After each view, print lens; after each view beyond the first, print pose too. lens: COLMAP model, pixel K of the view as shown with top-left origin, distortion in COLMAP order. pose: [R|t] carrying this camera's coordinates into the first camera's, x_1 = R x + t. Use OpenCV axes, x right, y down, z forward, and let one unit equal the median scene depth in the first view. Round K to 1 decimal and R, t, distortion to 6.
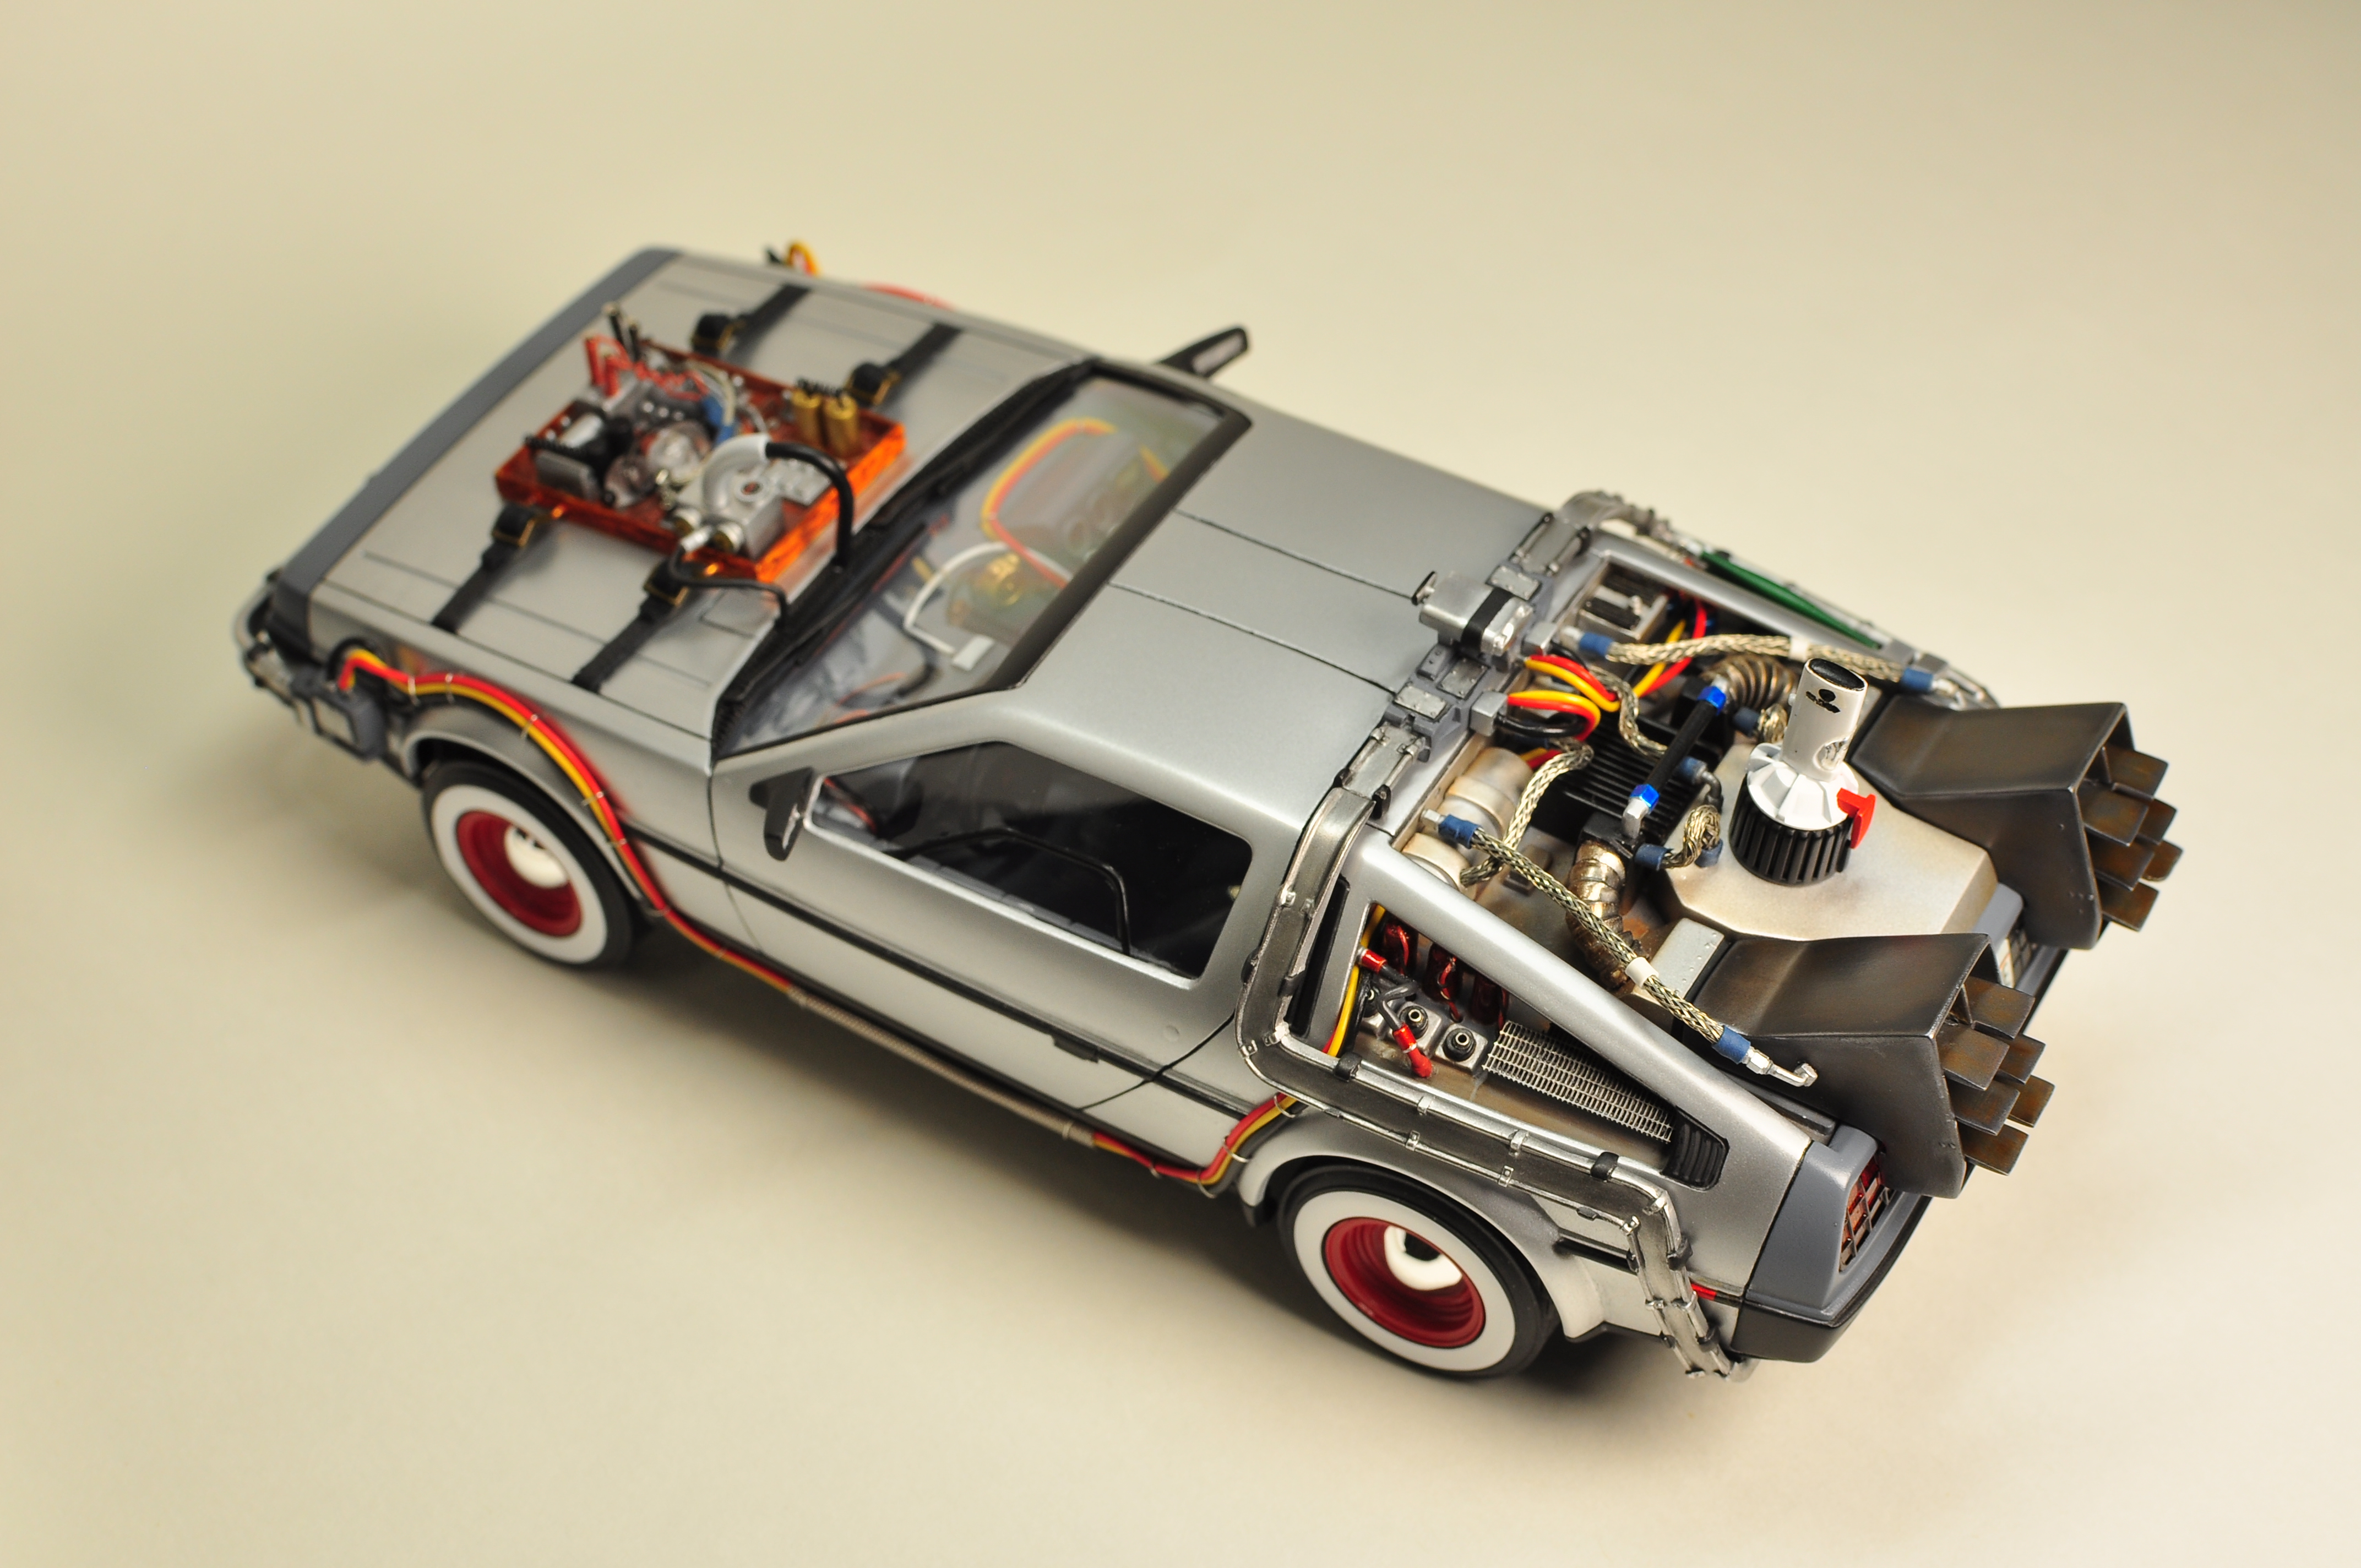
lens RADIAL K [[3657.5, 0, 1177.5], [0, 3657.5, 780.4], [0, 0, 1]] dist [-0.216366, 0.000000]
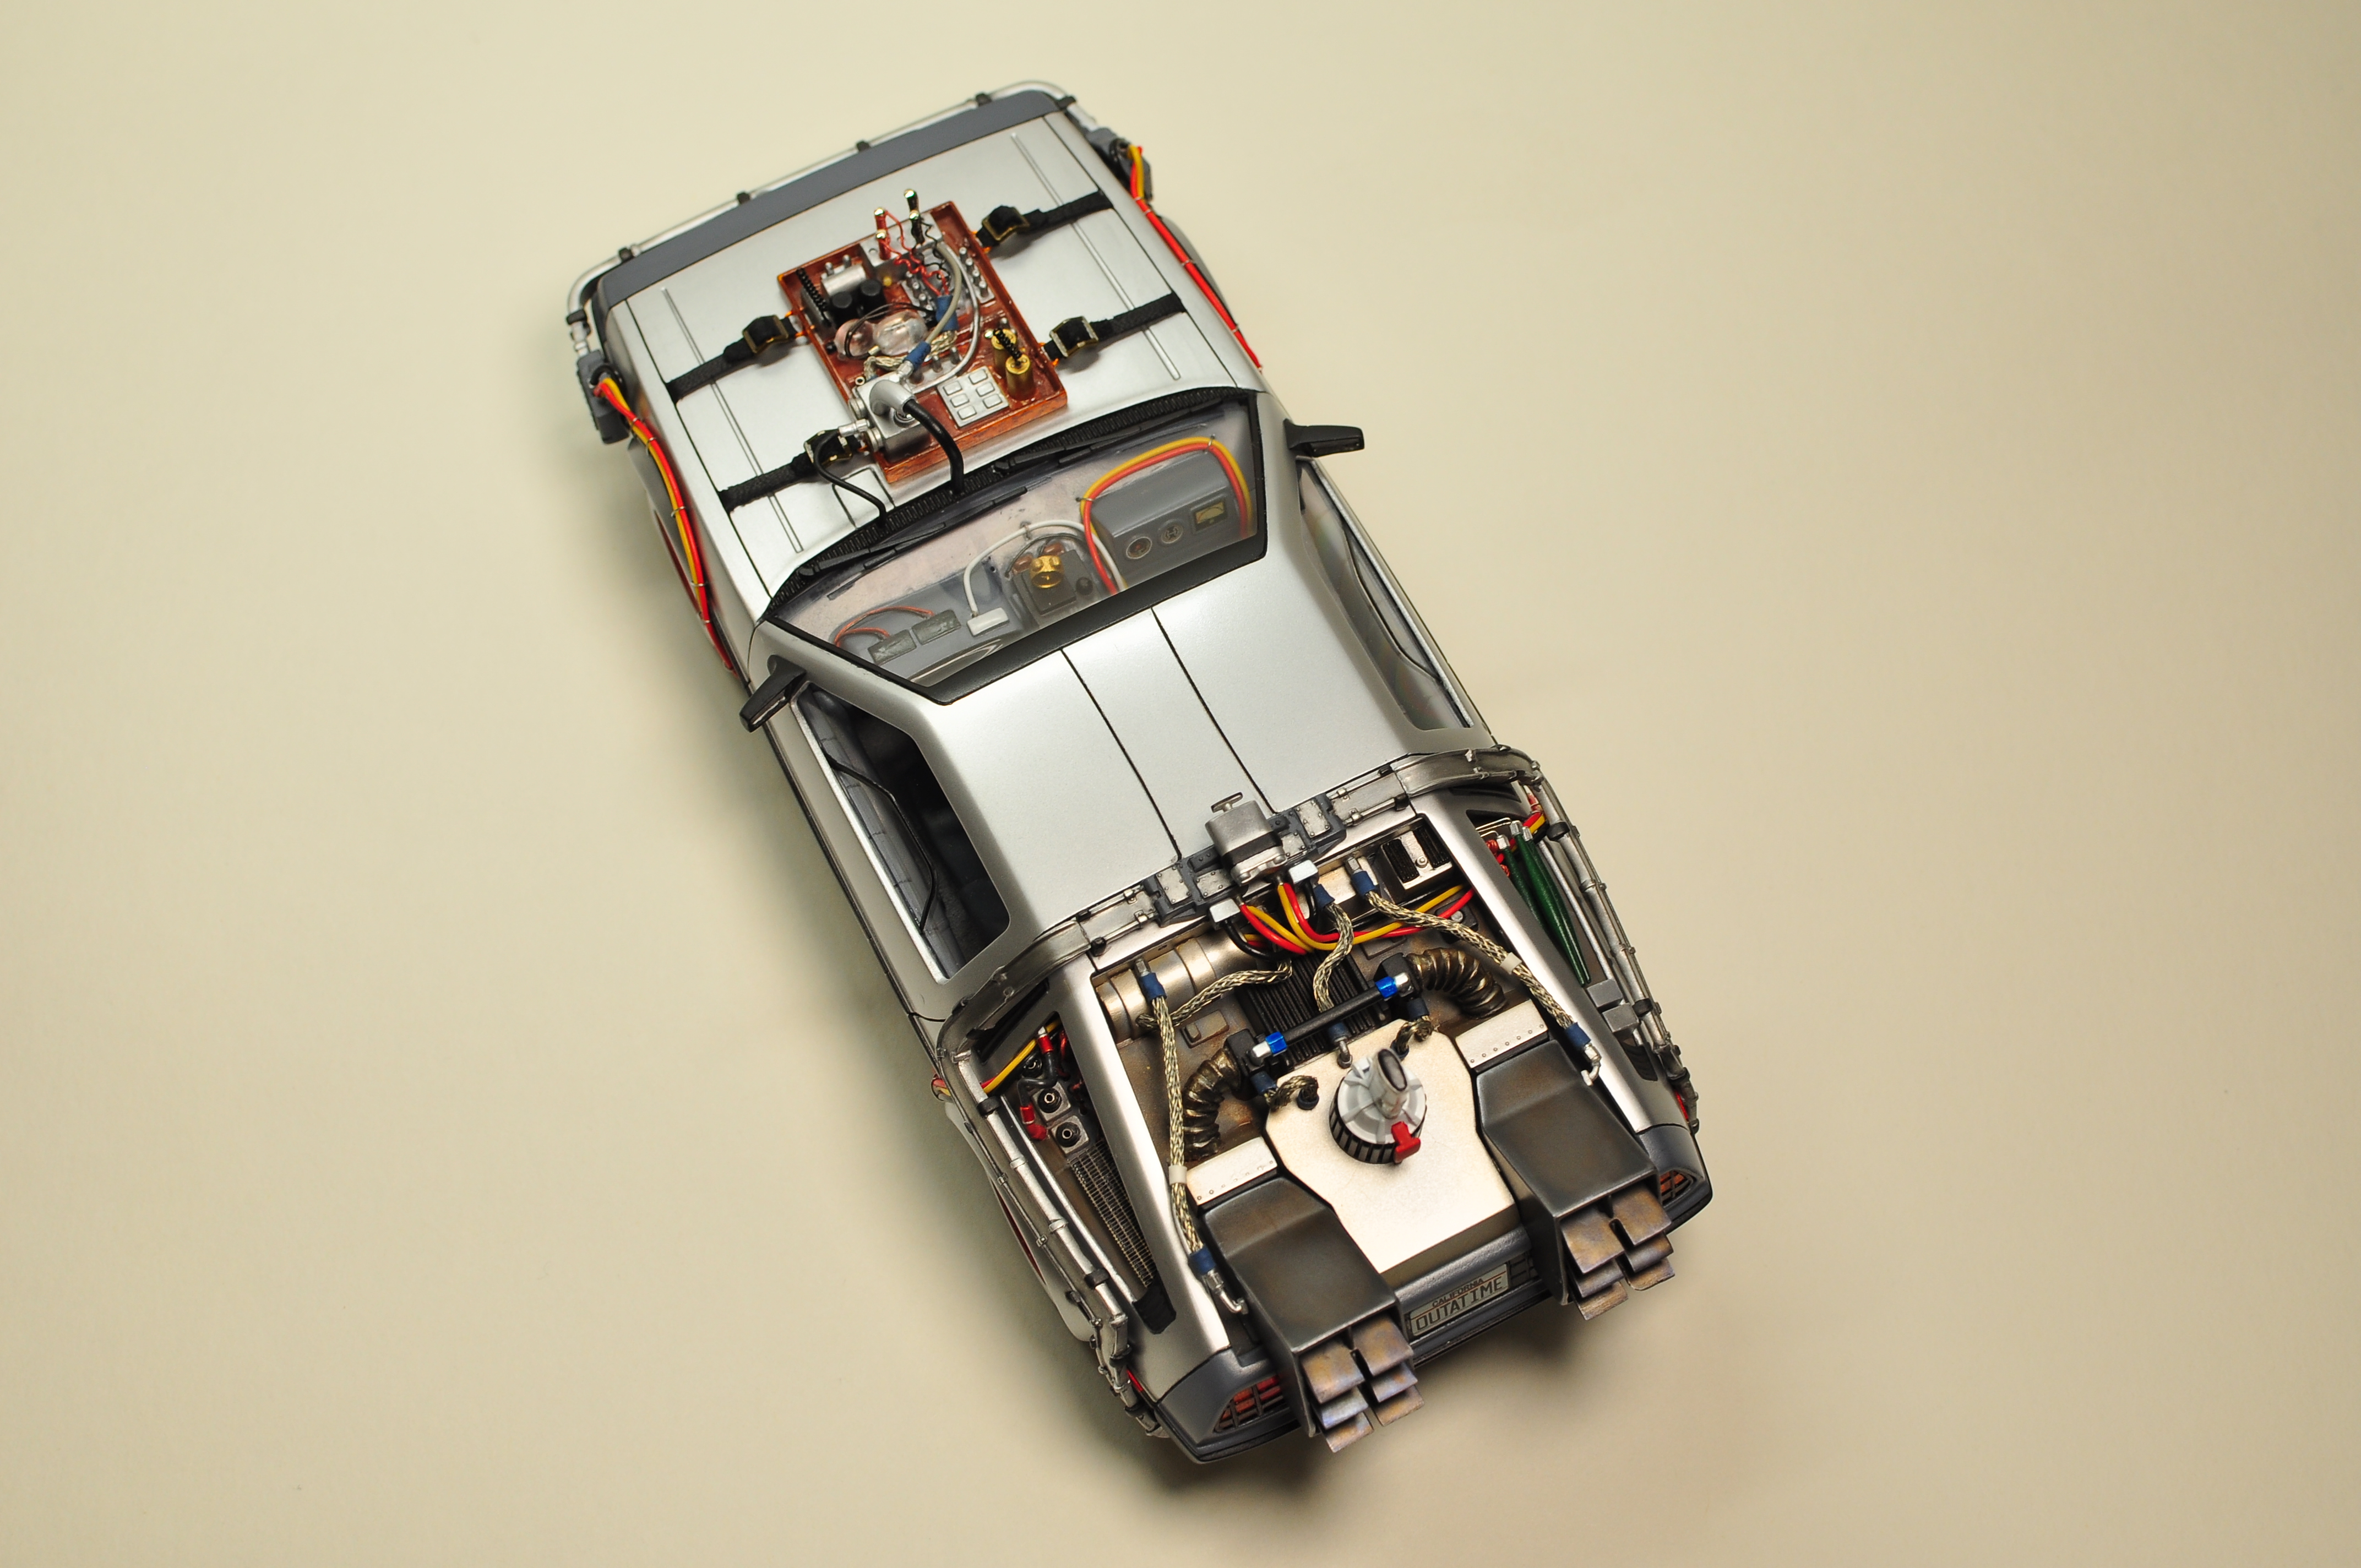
lens RADIAL K [[3657.5, 0, 1194.2], [0, 3657.5, 786.9], [0, 0, 1]] dist [-0.216366, 0.000000]
pose [[0.851276, 0.481240, -0.209135, 0.320684], [-0.377672, 0.838639, 0.392489, -0.550025], [0.364270, -0.255132, 0.895664, -0.134479]]
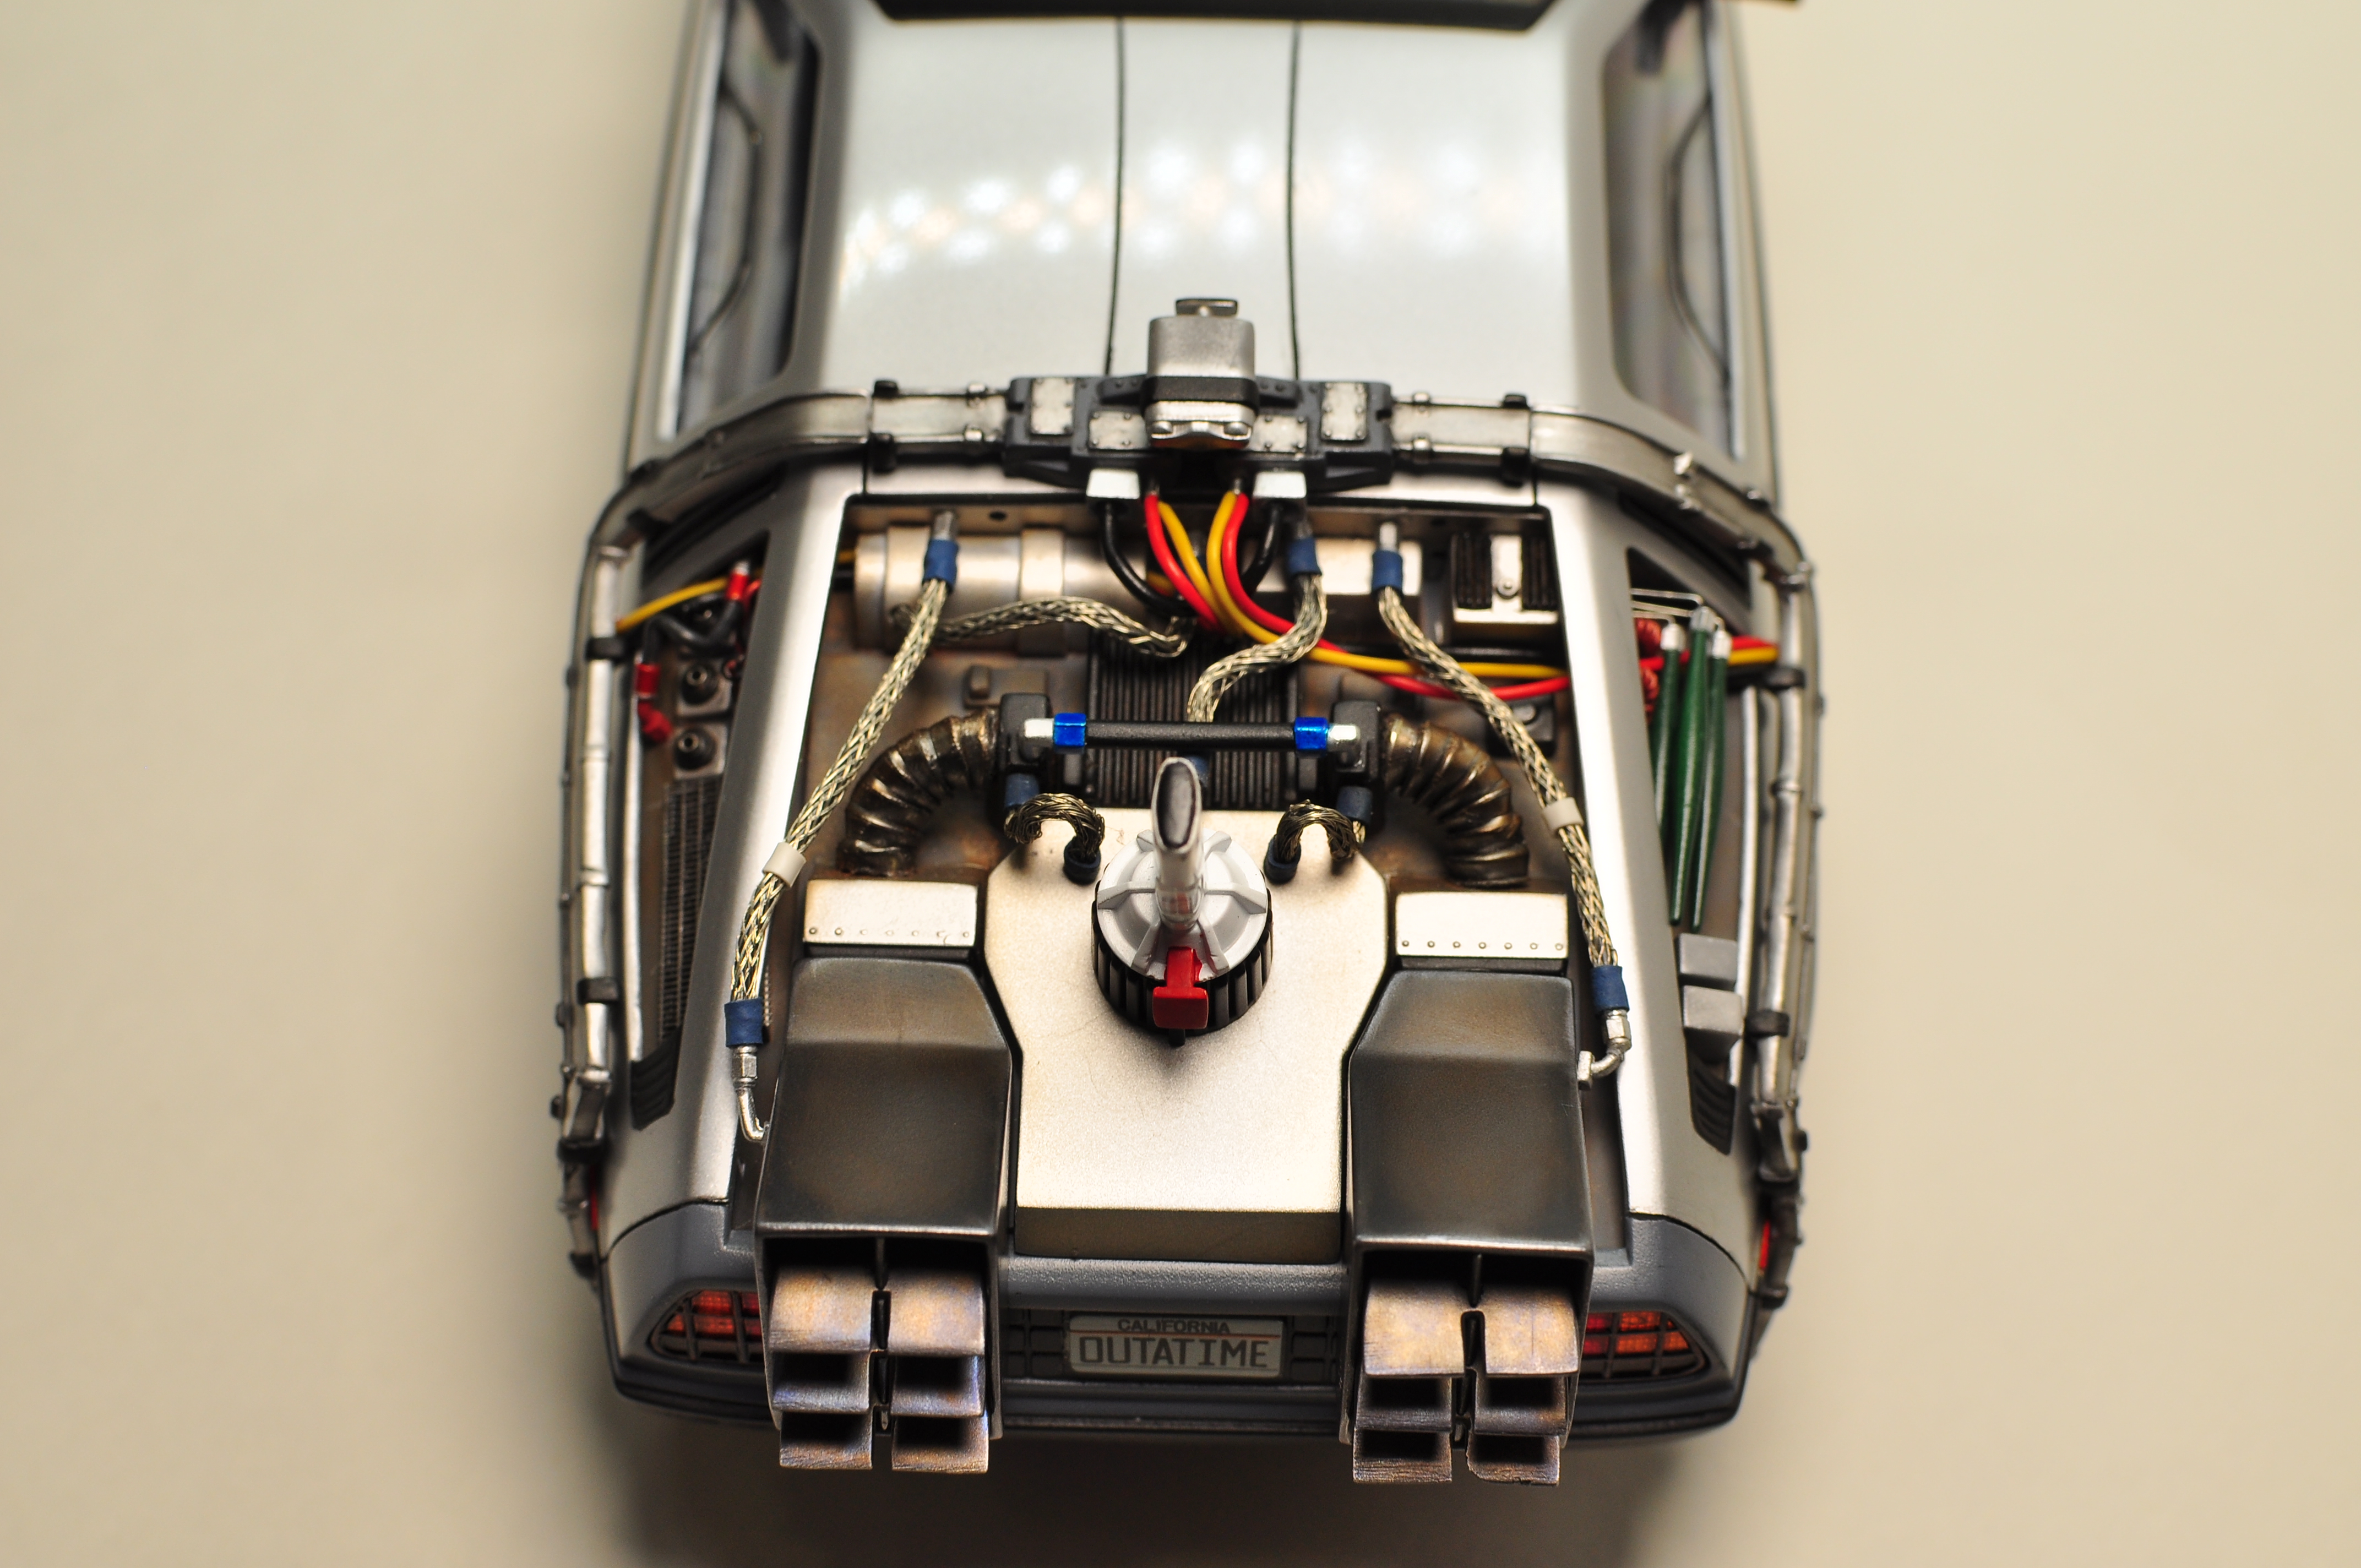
lens RADIAL K [[3657.5, 0, 1172.1], [0, 3657.5, 775.9], [0, 0, 1]] dist [-0.216366, 0.000000]
pose [[0.487553, 0.762517, -0.425277, 0.420227], [-0.620168, 0.645312, 0.446054, -0.295113], [0.614560, 0.046268, 0.787512, 0.468266]]
